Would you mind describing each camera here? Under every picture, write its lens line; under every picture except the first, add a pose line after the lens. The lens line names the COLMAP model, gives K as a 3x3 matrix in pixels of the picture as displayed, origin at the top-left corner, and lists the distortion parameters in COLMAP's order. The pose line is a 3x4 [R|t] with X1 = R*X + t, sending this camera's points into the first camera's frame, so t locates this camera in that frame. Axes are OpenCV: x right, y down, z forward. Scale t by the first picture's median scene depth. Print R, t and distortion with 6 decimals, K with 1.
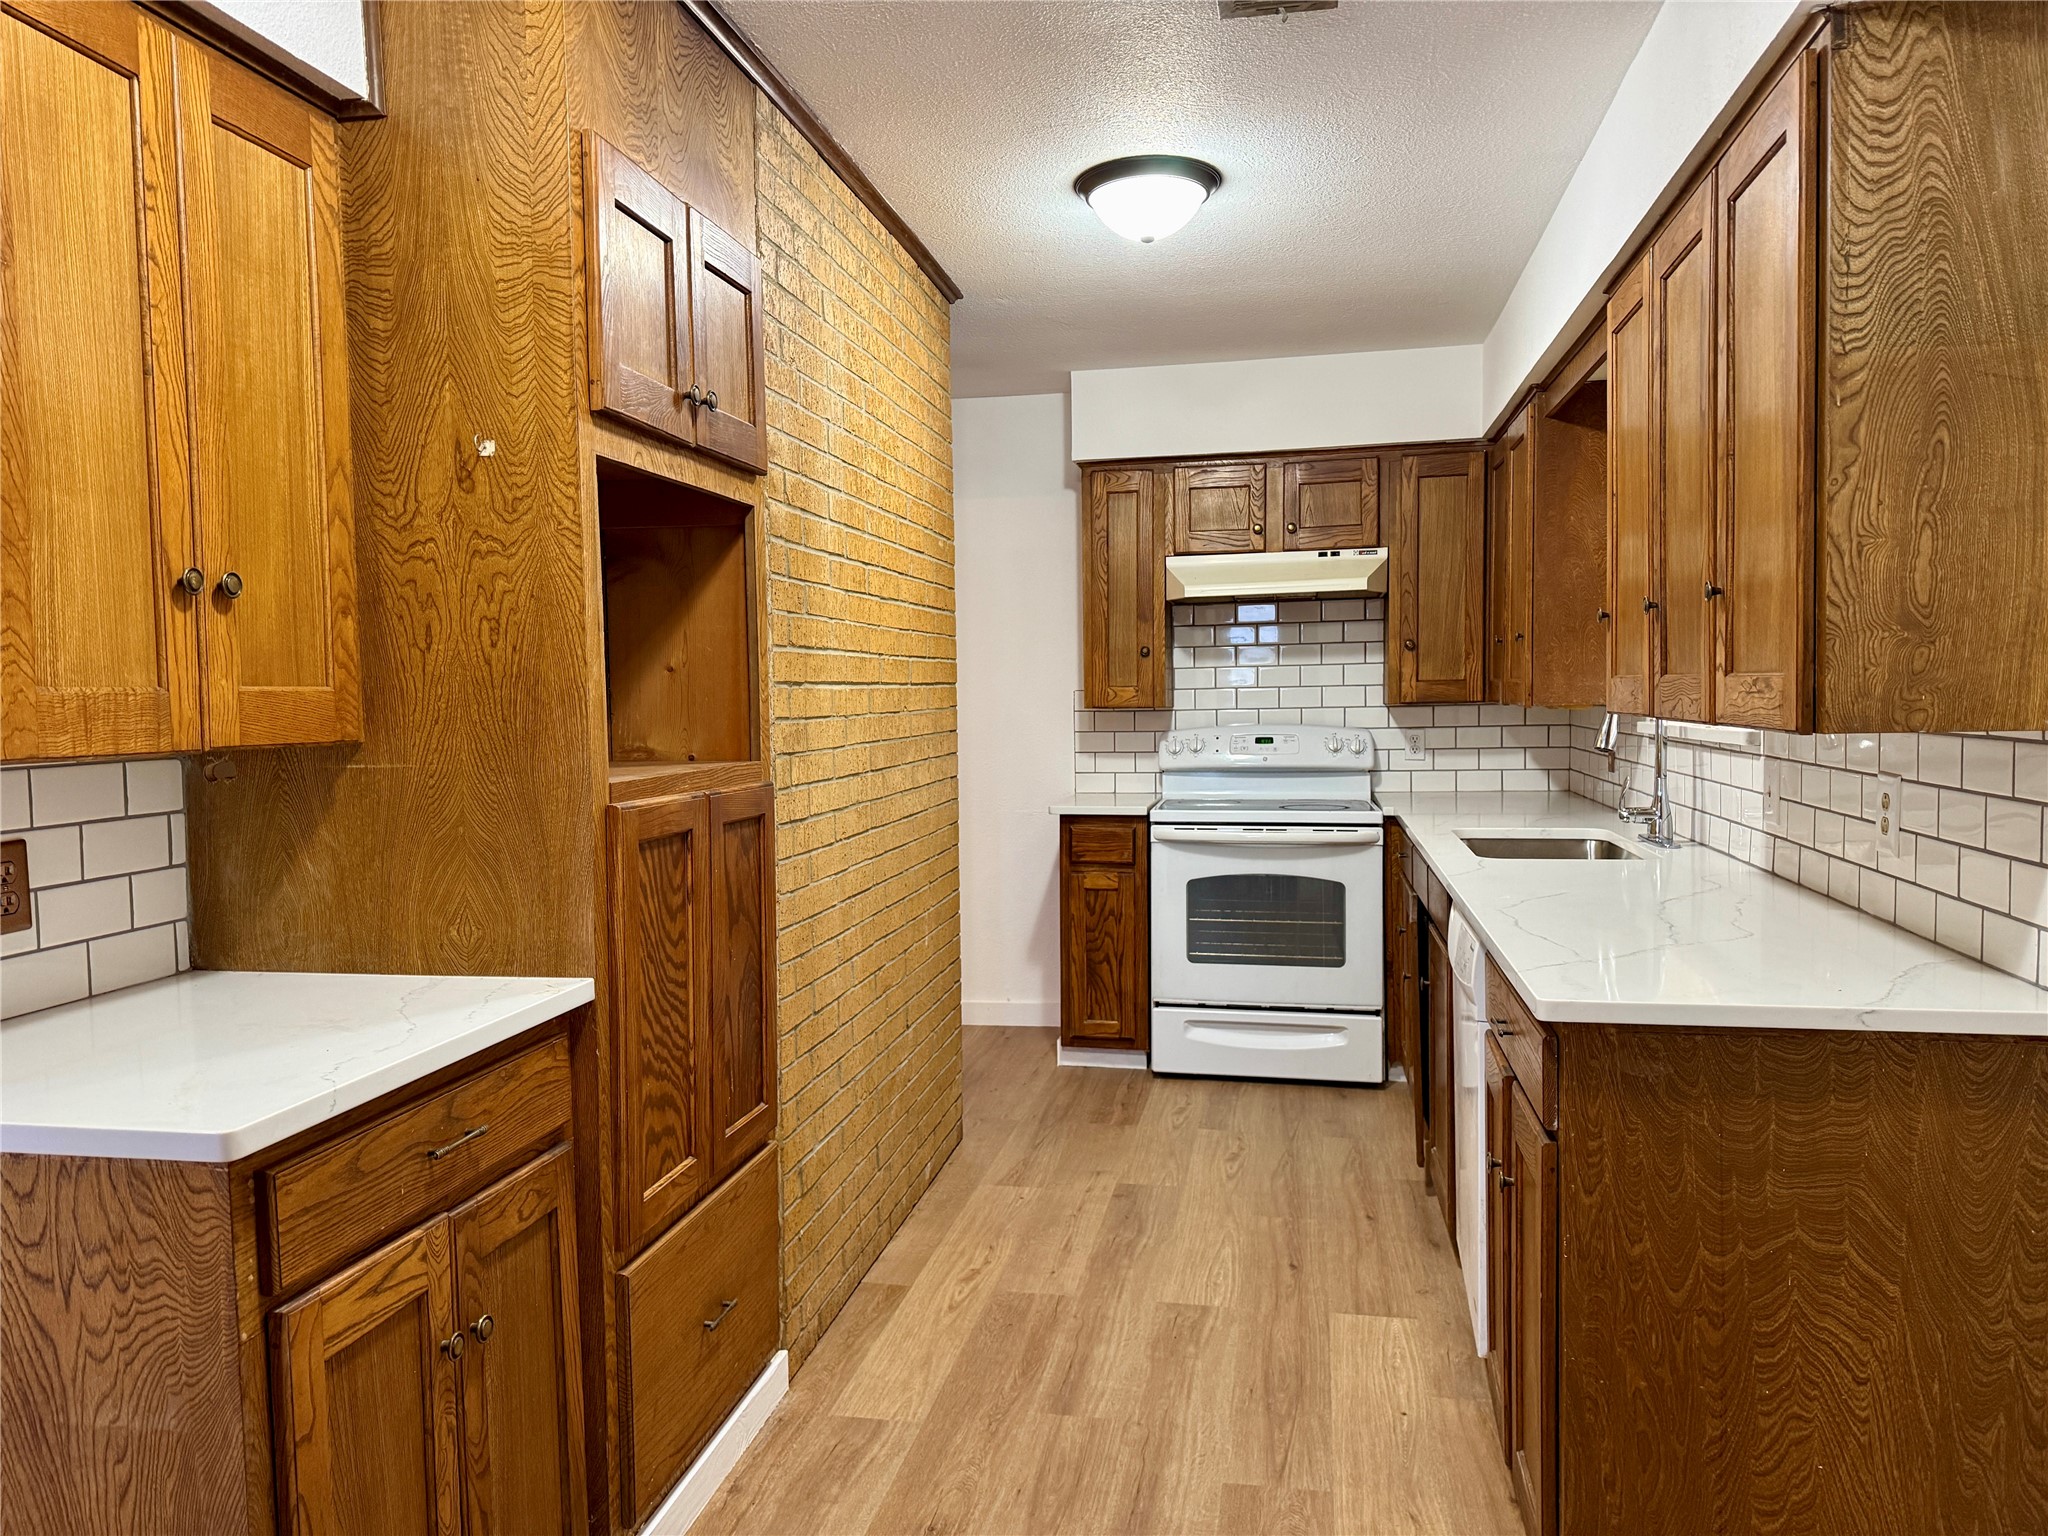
lens RADIAL K [[1441.0, 0, 1013.2], [0, 1441.0, 774.3], [0, 0, 1]] dist [0.047394, -0.057320]
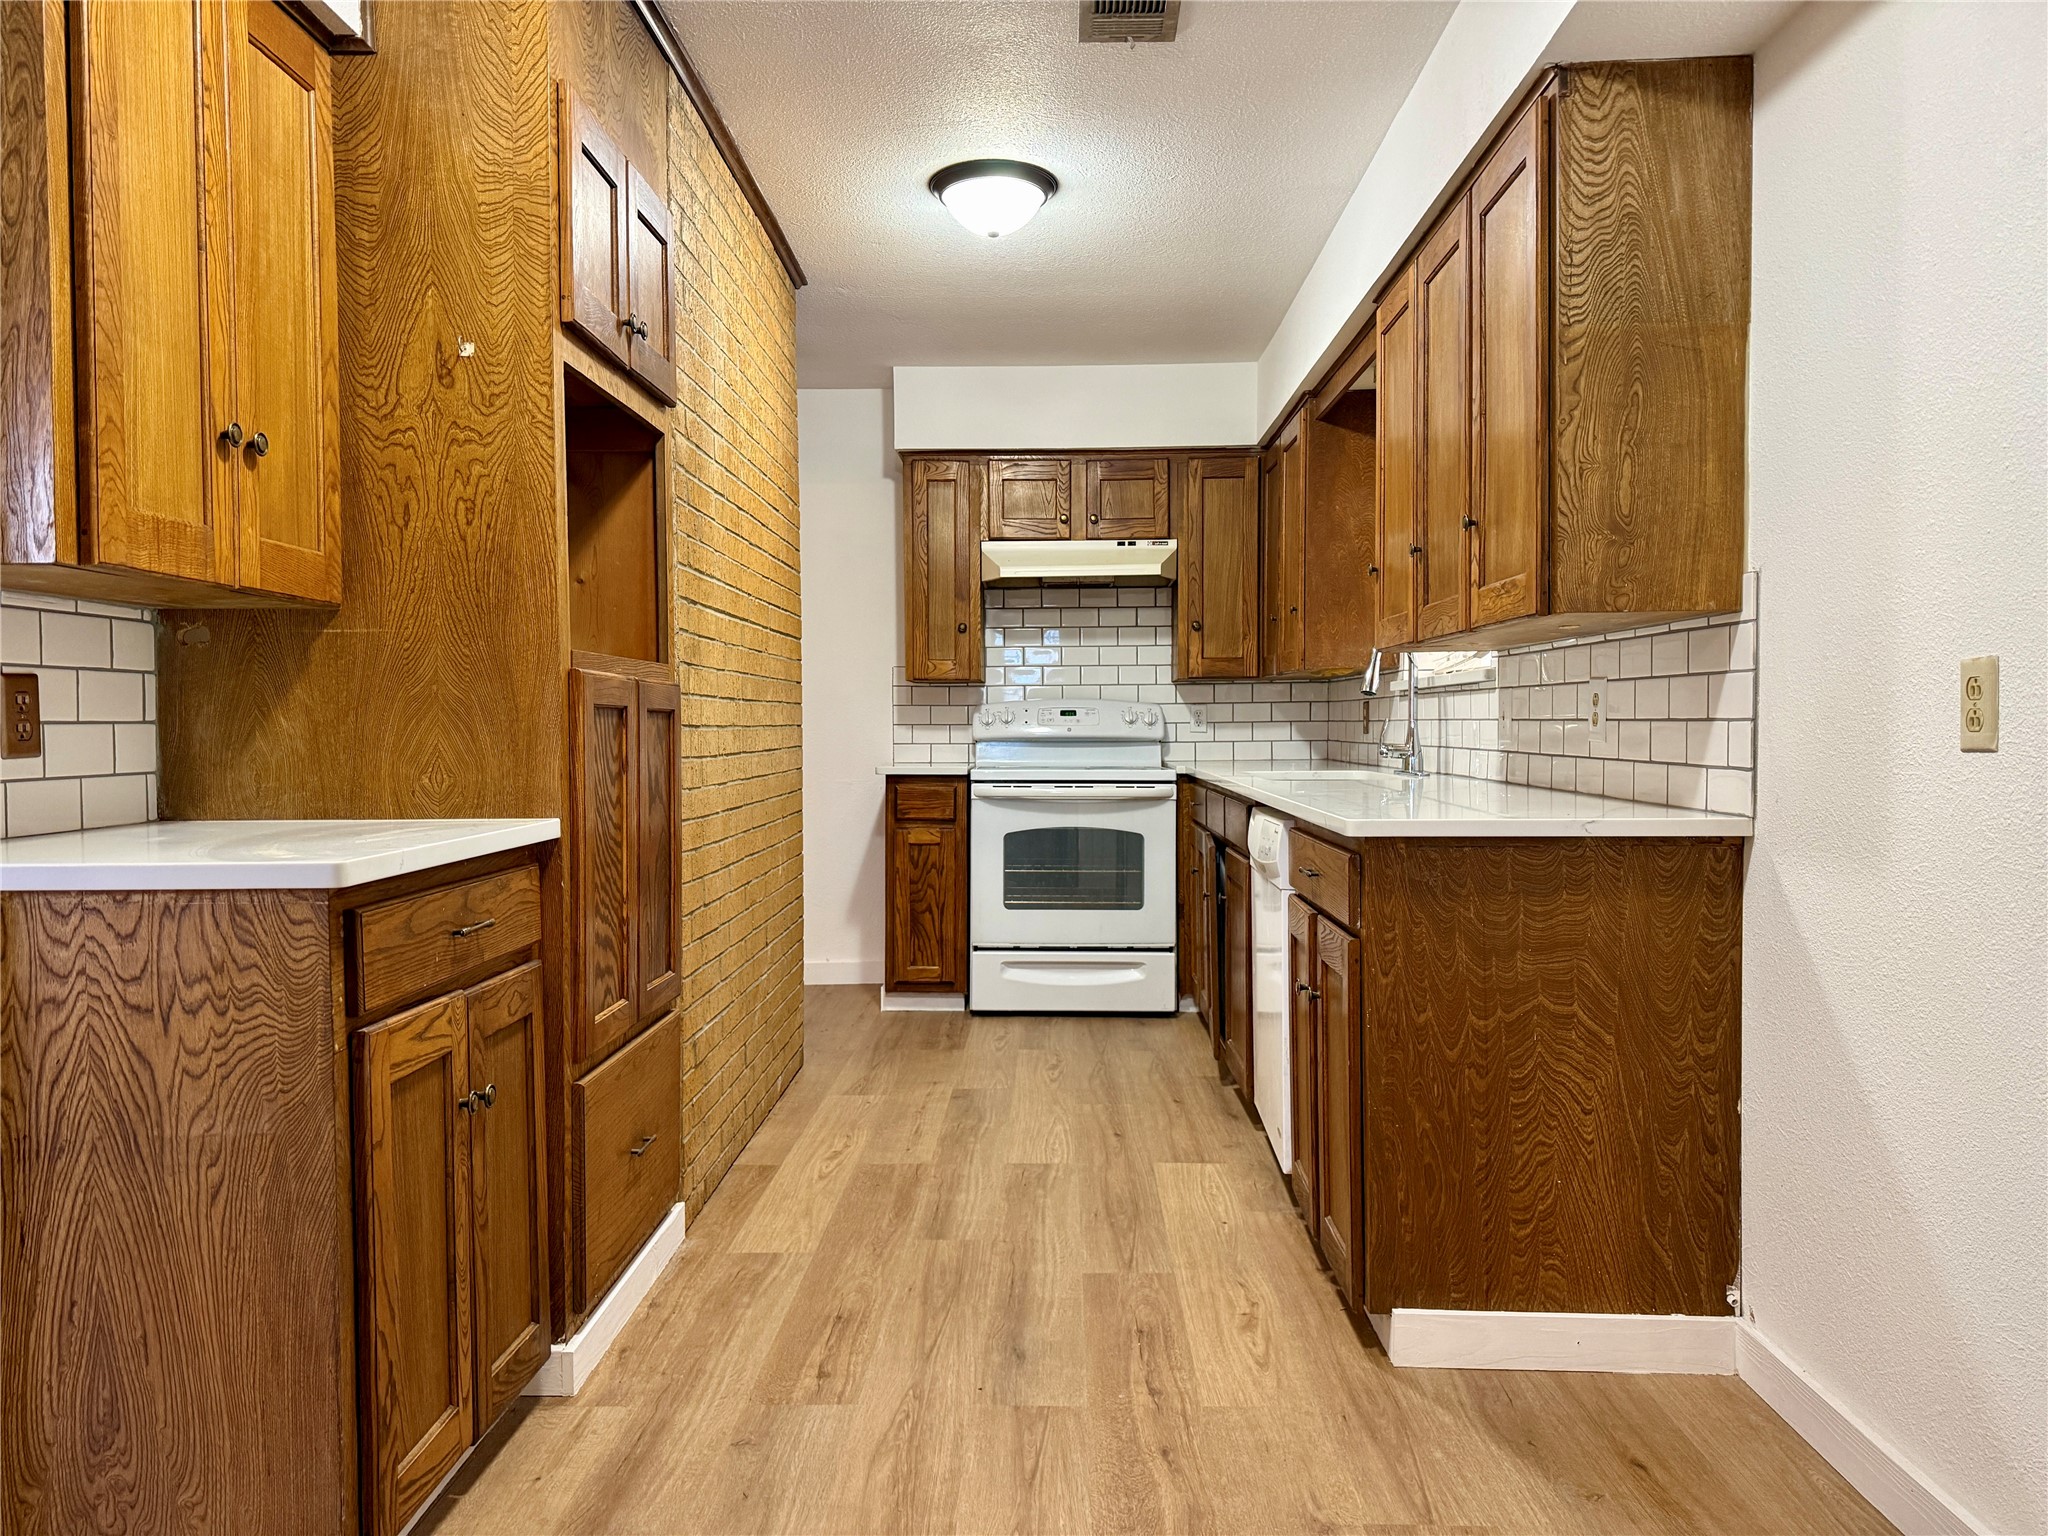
lens RADIAL K [[1430.2, 0, 1017.7], [0, 1430.2, 772.8], [0, 0, 1]] dist [0.050990, -0.063942]
pose [[0.985587, 0.004649, 0.169105, -0.125197], [-0.000453, 0.999691, -0.024839, 0.131977], [-0.169169, 0.024404, 0.985285, -0.173171]]
